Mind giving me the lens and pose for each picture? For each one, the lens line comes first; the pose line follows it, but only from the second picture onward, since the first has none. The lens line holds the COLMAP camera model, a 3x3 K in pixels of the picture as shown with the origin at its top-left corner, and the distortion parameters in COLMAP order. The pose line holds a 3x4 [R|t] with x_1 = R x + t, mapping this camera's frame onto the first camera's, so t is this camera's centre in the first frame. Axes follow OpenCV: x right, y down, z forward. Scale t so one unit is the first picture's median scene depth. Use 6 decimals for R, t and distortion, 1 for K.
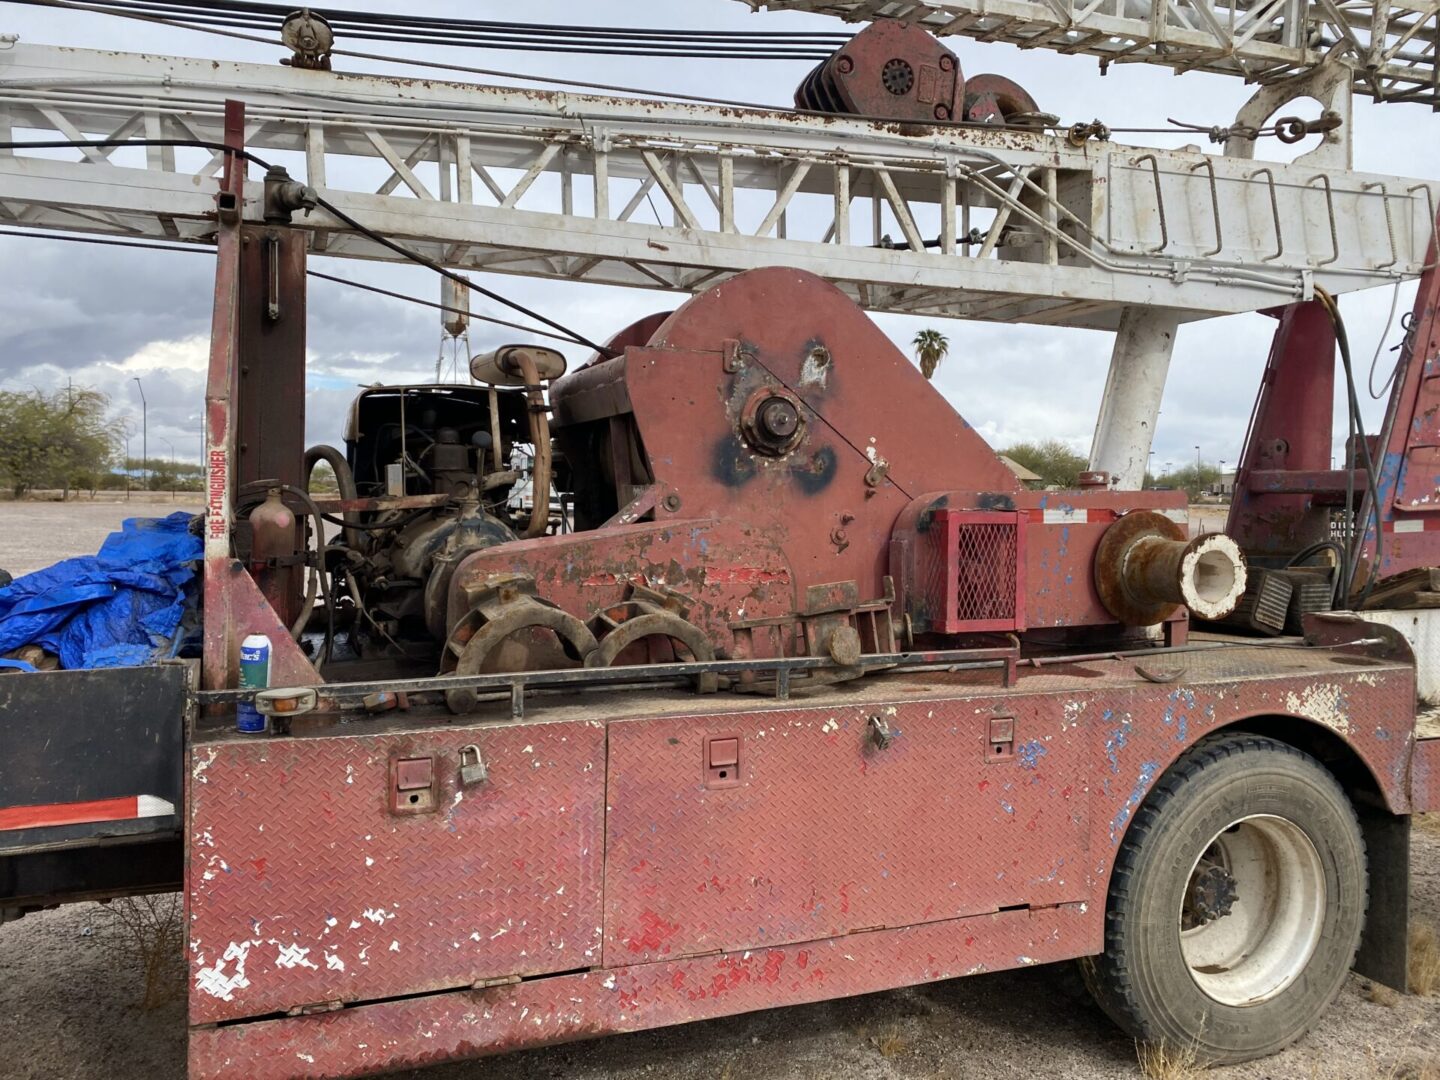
lens RADIAL K [[1118.7, 0, 727.4], [0, 1118.7, 528.6], [0, 0, 1]] dist [0.040414, -0.044162]
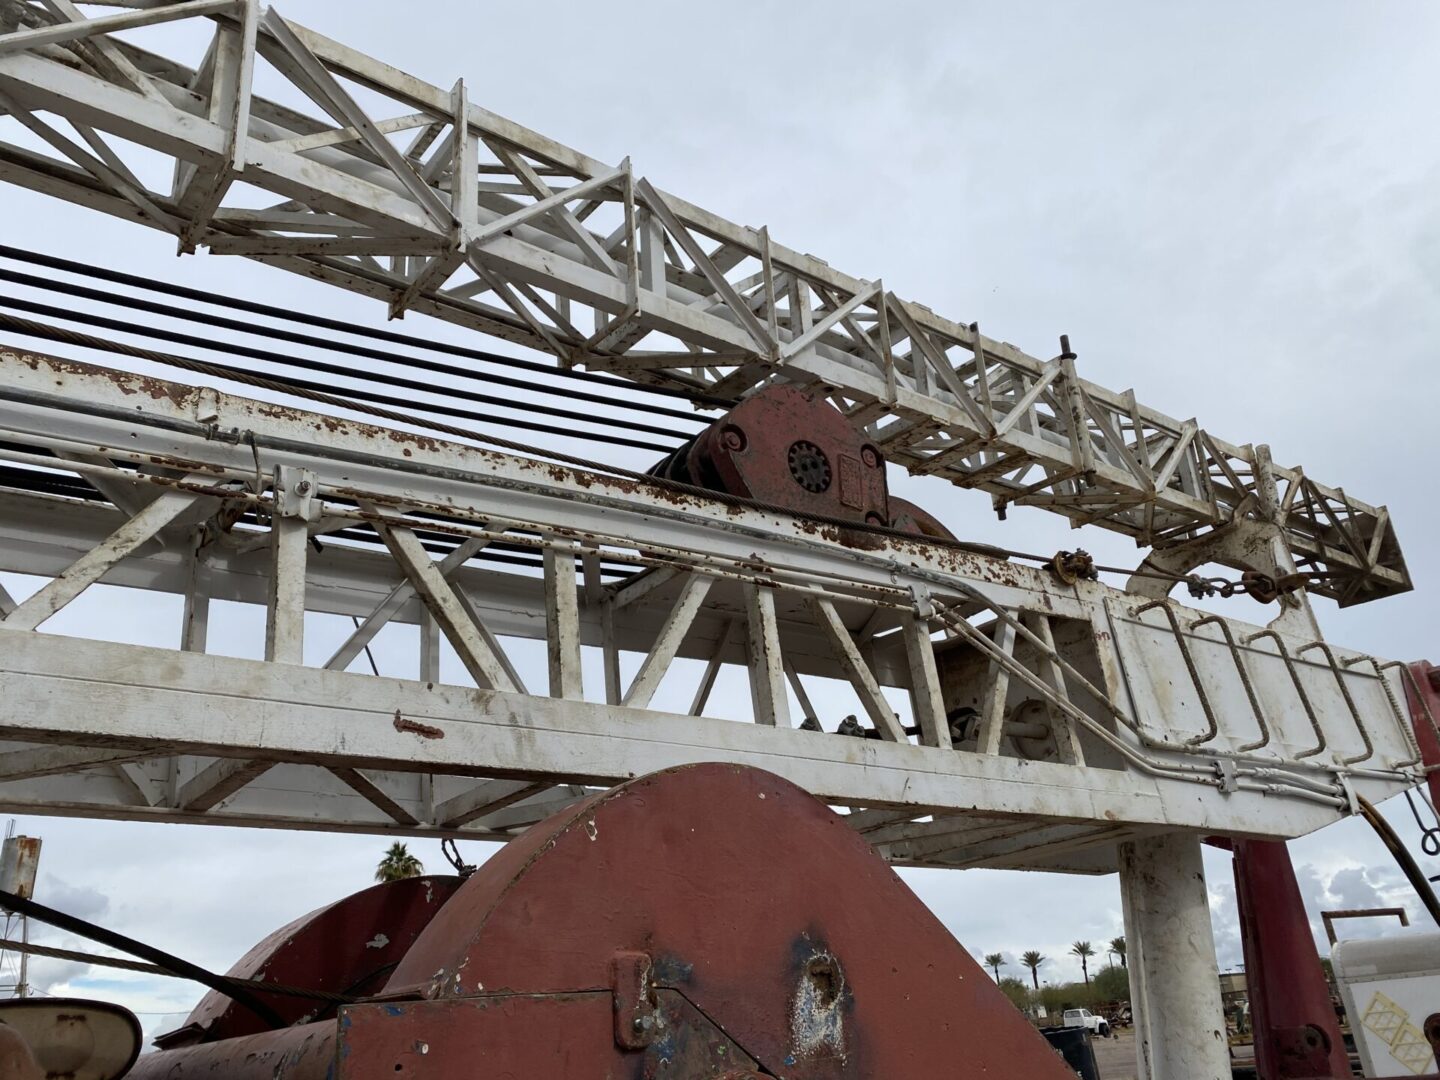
lens RADIAL K [[1118.7, 0, 727.4], [0, 1118.7, 528.6], [0, 0, 1]] dist [0.040414, -0.044162]
pose [[0.952125, 0.041010, 0.302946, -0.075036], [0.101840, 0.891811, -0.440796, -0.108134], [-0.288248, 0.450545, 0.844939, 0.517823]]
